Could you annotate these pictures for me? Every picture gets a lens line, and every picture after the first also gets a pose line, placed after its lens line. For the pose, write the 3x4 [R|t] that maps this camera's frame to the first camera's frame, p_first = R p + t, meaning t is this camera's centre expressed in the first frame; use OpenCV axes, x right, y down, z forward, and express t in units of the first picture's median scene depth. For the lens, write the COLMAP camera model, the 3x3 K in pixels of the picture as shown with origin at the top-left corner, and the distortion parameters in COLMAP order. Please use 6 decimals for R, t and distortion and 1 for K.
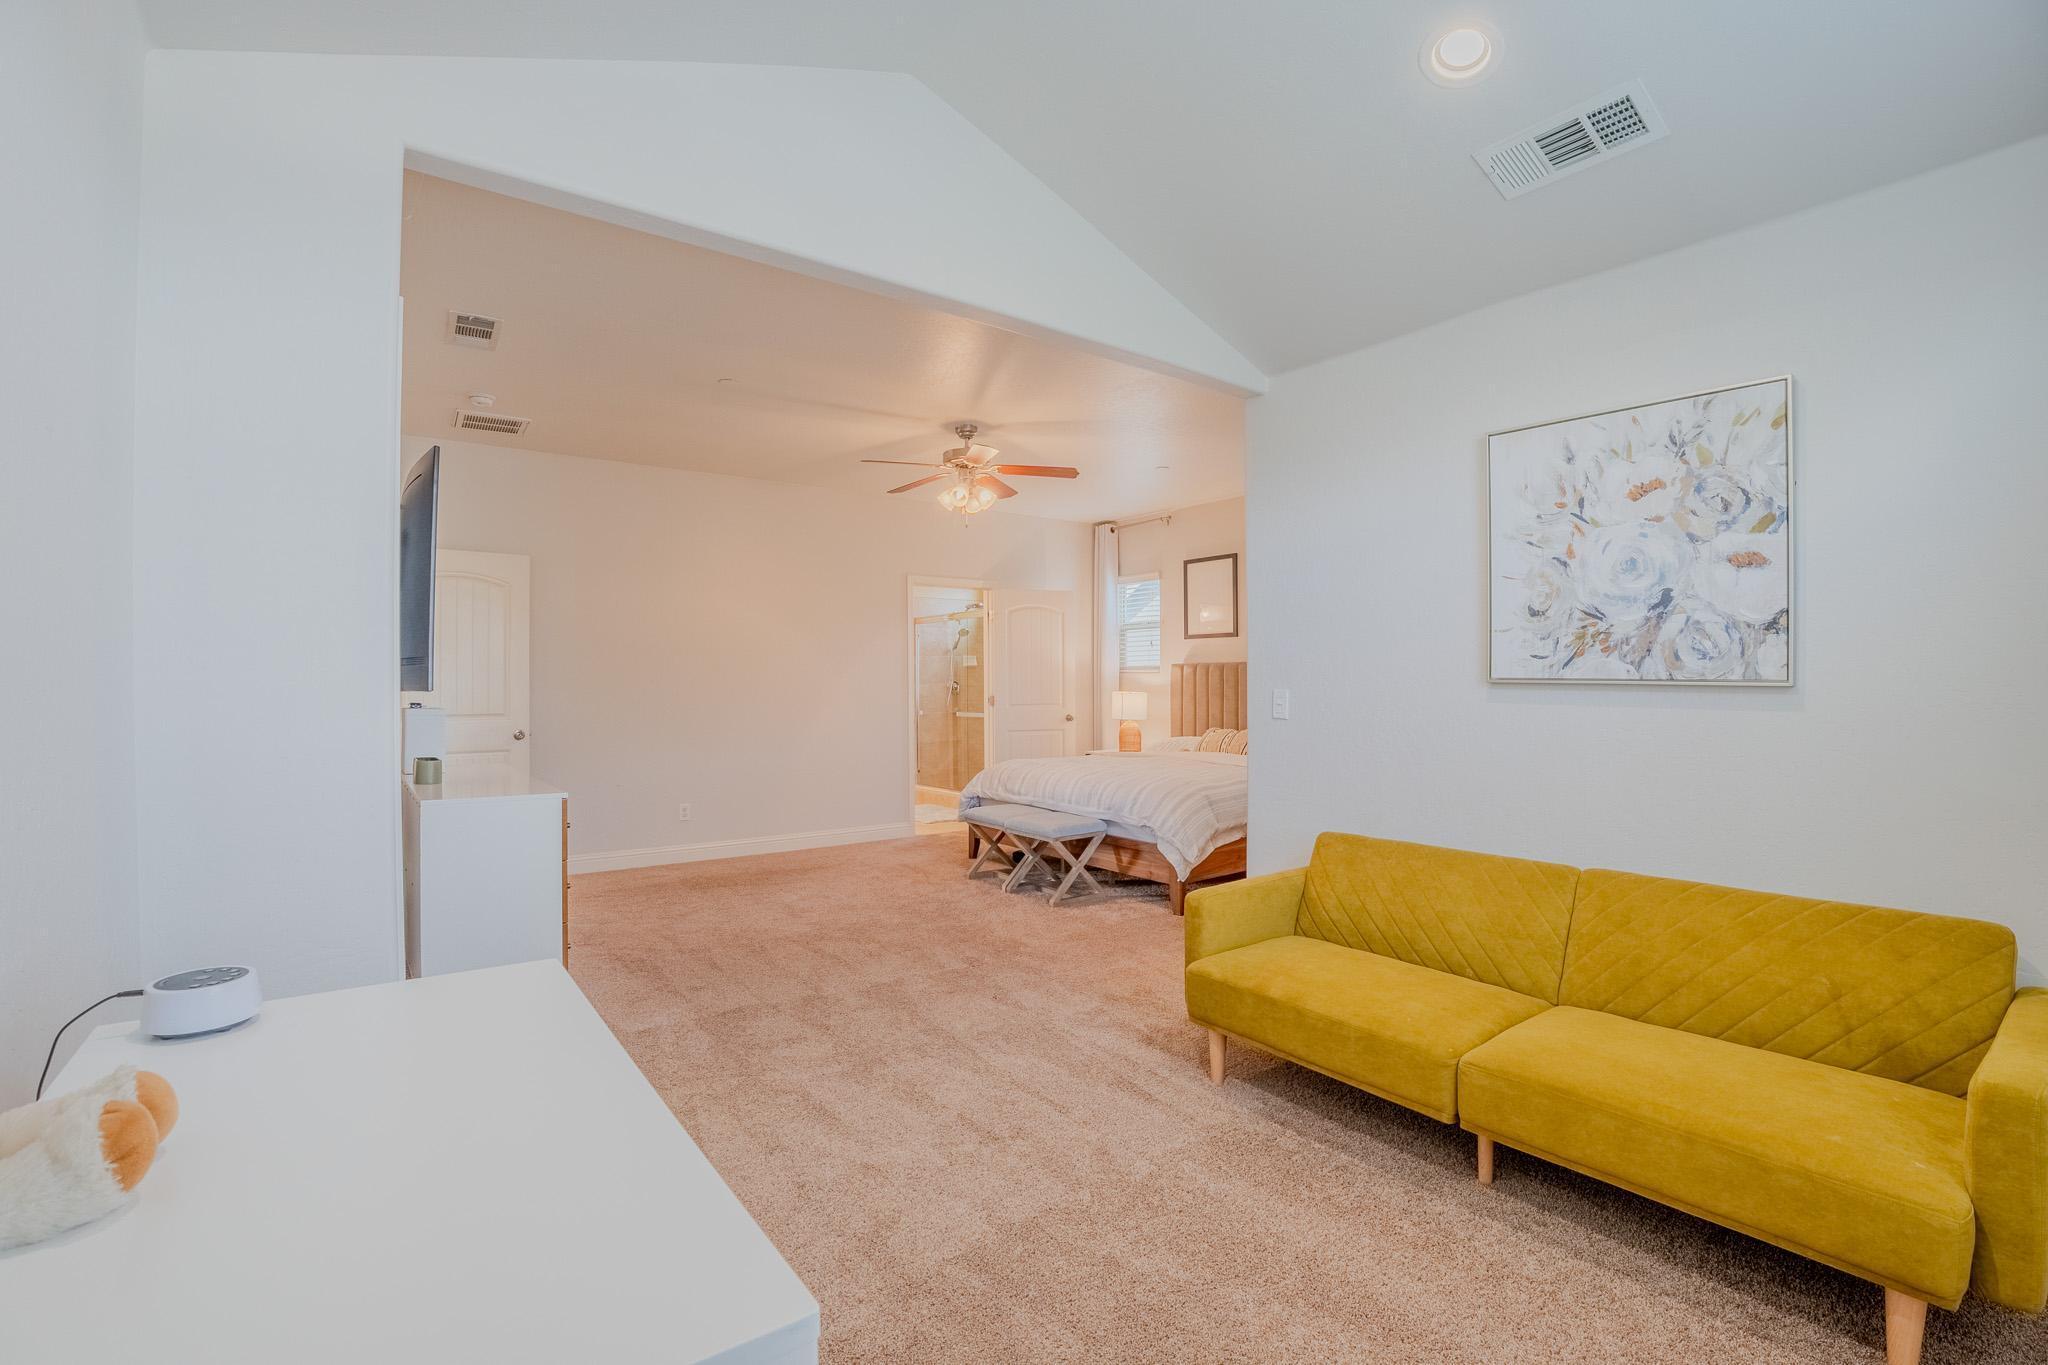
lens RADIAL K [[932.0, 0, 1024.0], [0, 932.0, 682.5], [0, 0, 1]] dist [-0.070485, 0.016585]
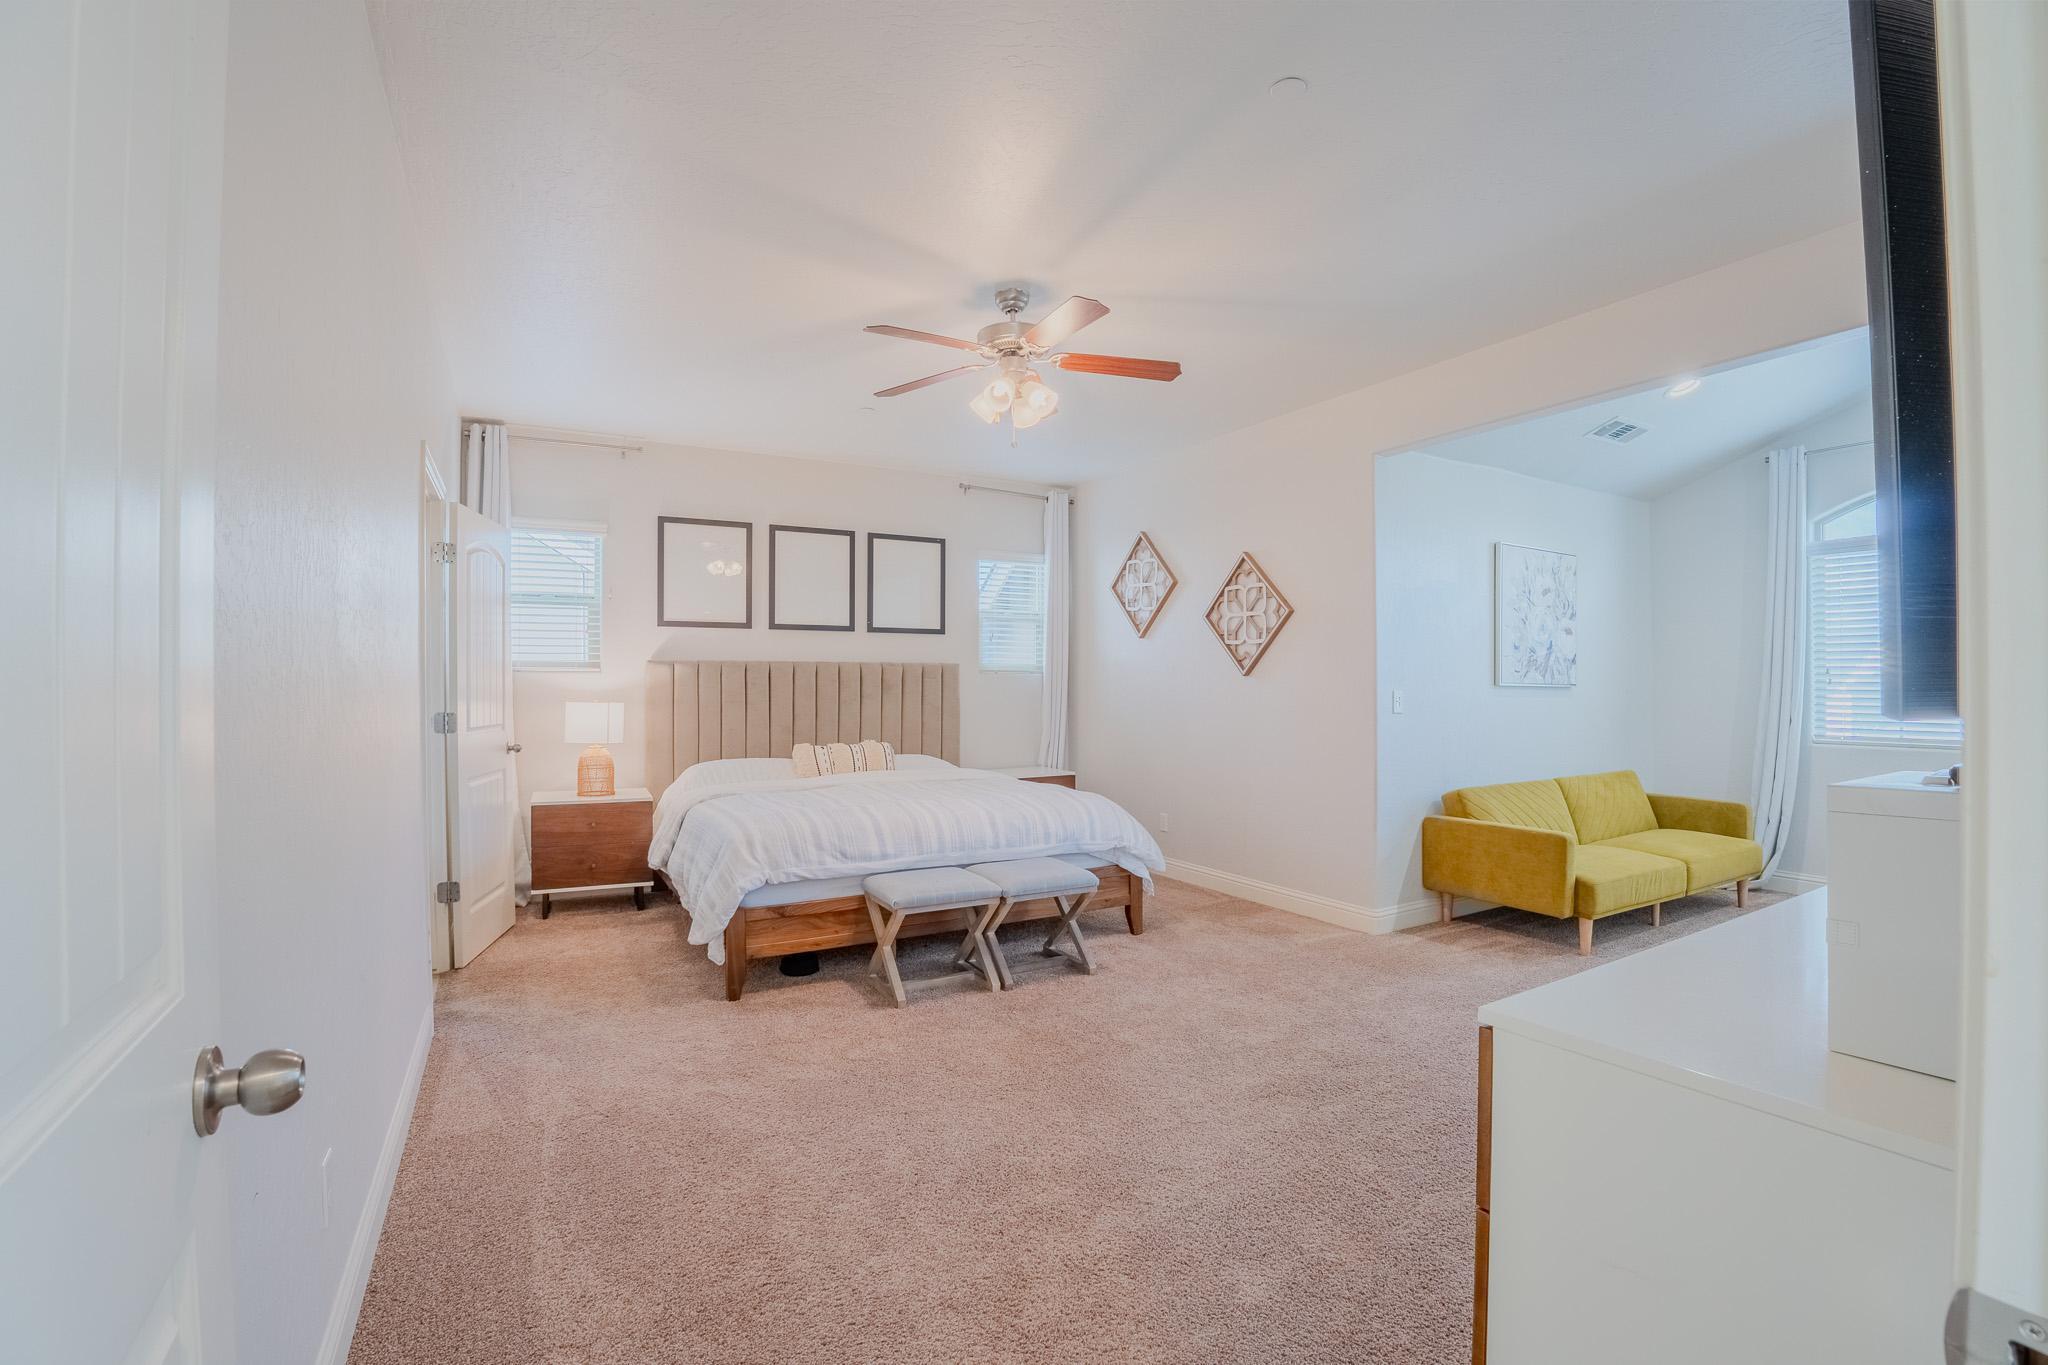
lens RADIAL K [[910.1, 0, 1024.0], [0, 910.1, 682.5], [0, 0, 1]] dist [-0.068193, 0.015218]
pose [[0.119797, 0.008557, 0.992762, -1.351282], [0.000588, 0.999962, -0.008691, 0.008861], [-0.992798, 0.001625, 0.119787, 1.793044]]
